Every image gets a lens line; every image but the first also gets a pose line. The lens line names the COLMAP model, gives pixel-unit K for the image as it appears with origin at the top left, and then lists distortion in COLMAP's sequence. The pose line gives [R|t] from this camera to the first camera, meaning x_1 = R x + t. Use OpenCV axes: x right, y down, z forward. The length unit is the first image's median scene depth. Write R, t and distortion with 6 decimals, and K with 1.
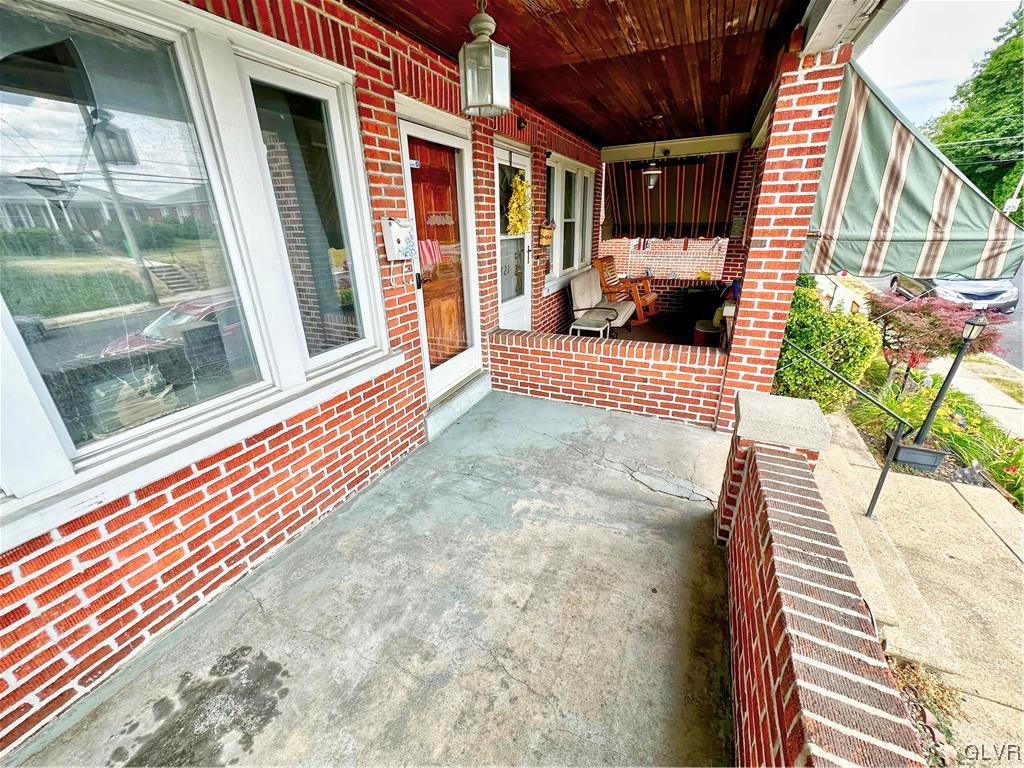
lens RADIAL K [[409.2, 0, 510.4], [0, 409.2, 383.3], [0, 0, 1]] dist [-0.001640, 0.001330]
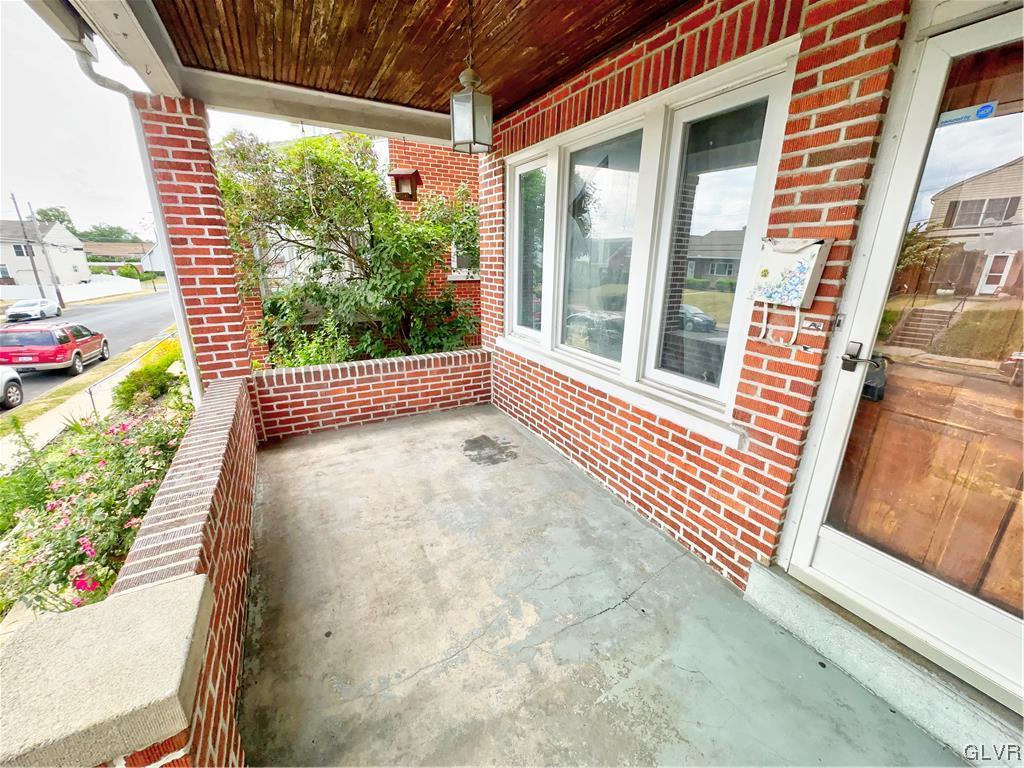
lens RADIAL K [[409.2, 0, 510.8], [0, 409.2, 380.8], [0, 0, 1]] dist [-0.001640, 0.001330]
pose [[-0.597823, 0.248111, -0.762265, 0.585380], [-0.296068, 0.815327, 0.497580, -0.475265], [0.744951, 0.523147, -0.413964, 1.218002]]
